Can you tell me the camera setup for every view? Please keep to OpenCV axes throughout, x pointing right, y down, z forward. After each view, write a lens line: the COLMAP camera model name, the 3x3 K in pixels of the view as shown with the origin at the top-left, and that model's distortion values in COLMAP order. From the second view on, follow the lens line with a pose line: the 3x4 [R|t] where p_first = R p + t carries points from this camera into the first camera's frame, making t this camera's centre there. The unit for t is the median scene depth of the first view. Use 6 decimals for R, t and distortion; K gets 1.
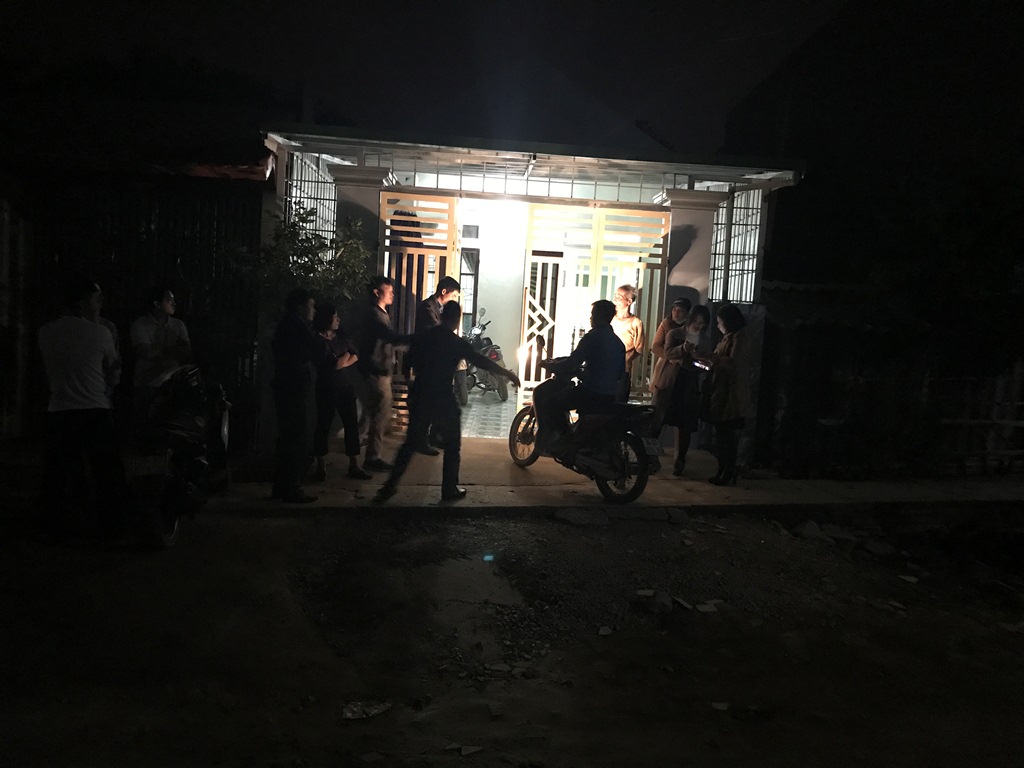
lens RADIAL K [[883.5, 0, 509.9], [0, 883.5, 387.9], [0, 0, 1]] dist [0.029886, -0.049811]
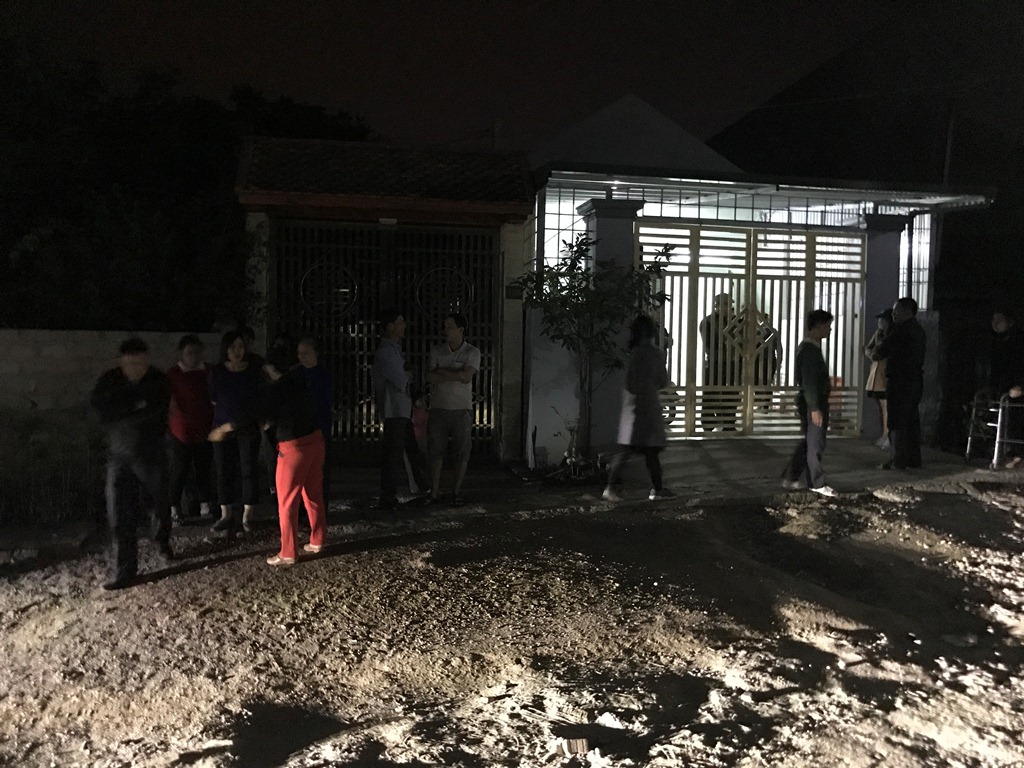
lens RADIAL K [[883.5, 0, 510.9], [0, 883.5, 379.2], [0, 0, 1]] dist [0.029886, -0.049811]
pose [[0.981954, -0.052139, 0.181793, -0.489392], [0.054263, 0.998504, -0.006725, -0.026169], [-0.181171, 0.016468, 0.983314, -0.049537]]
